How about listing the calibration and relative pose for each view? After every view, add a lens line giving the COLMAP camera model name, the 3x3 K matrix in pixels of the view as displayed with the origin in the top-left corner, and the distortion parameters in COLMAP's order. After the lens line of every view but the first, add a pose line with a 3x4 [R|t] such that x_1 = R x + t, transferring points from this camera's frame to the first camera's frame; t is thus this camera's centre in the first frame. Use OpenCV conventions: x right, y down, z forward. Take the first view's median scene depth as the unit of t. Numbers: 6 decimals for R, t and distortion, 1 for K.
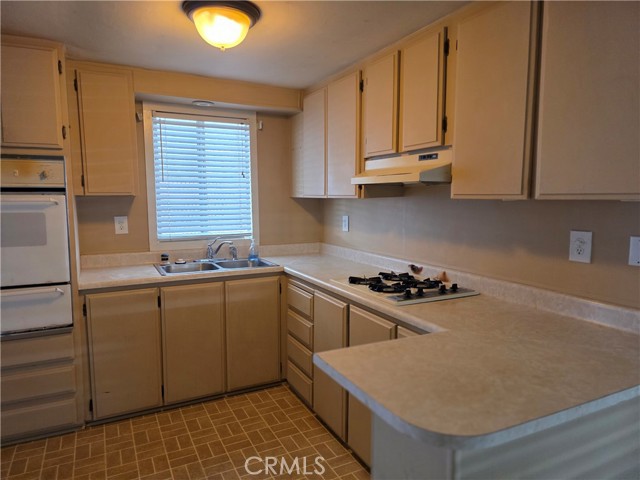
lens RADIAL K [[421.7, 0, 322.4], [0, 421.7, 235.7], [0, 0, 1]] dist [0.037321, -0.025341]
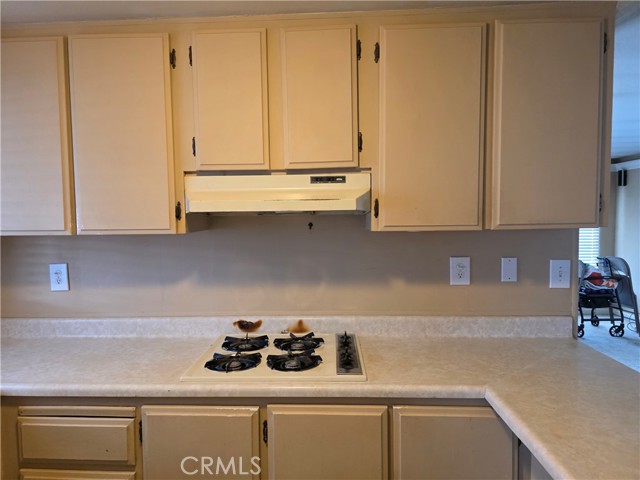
lens RADIAL K [[411.4, 0, 308.8], [0, 411.4, 243.1], [0, 0, 1]] dist [0.022597, -0.010151]
pose [[0.506312, -0.057639, 0.860422, -0.400735], [0.094630, 0.995452, 0.011000, -0.074373], [-0.857143, 0.075852, 0.509463, 0.603206]]
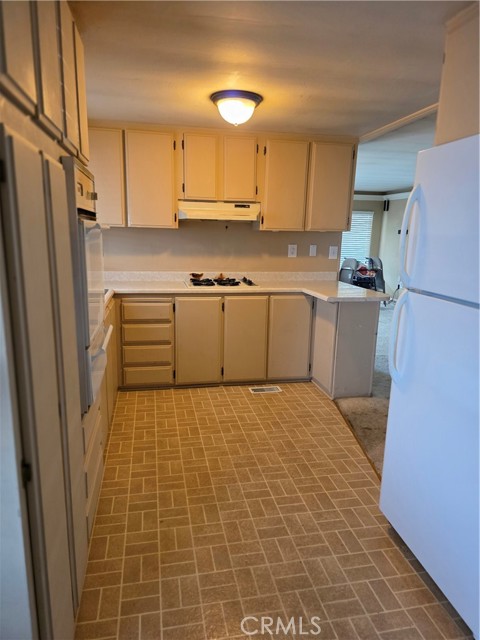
lens RADIAL K [[421.7, 0, 226.8], [0, 421.7, 319.4], [0, 0, 1]] dist [0.037321, -0.025341]
pose [[0.285077, -0.190713, 0.939340, -1.431922], [0.069311, 0.981542, 0.178246, -0.036756], [-0.955995, 0.014293, 0.293034, 0.505132]]
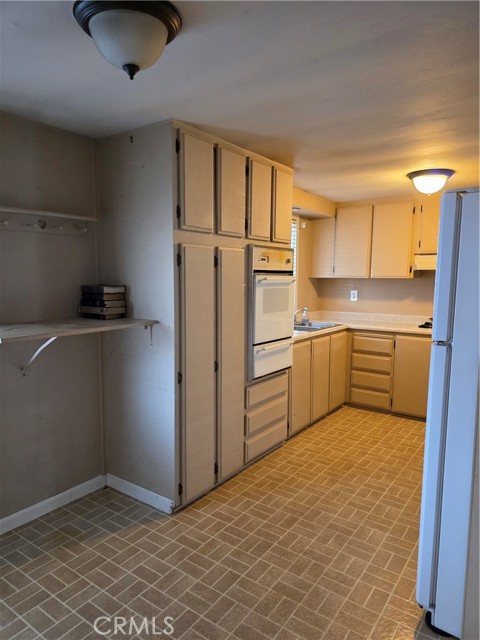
lens RADIAL K [[421.7, 0, 237.1], [0, 421.7, 320.5], [0, 0, 1]] dist [0.037321, -0.025341]
pose [[0.890589, -0.040168, 0.453031, -1.460654], [0.033761, 0.999183, 0.022223, 0.016914], [-0.453553, -0.004497, 0.891218, -0.184453]]
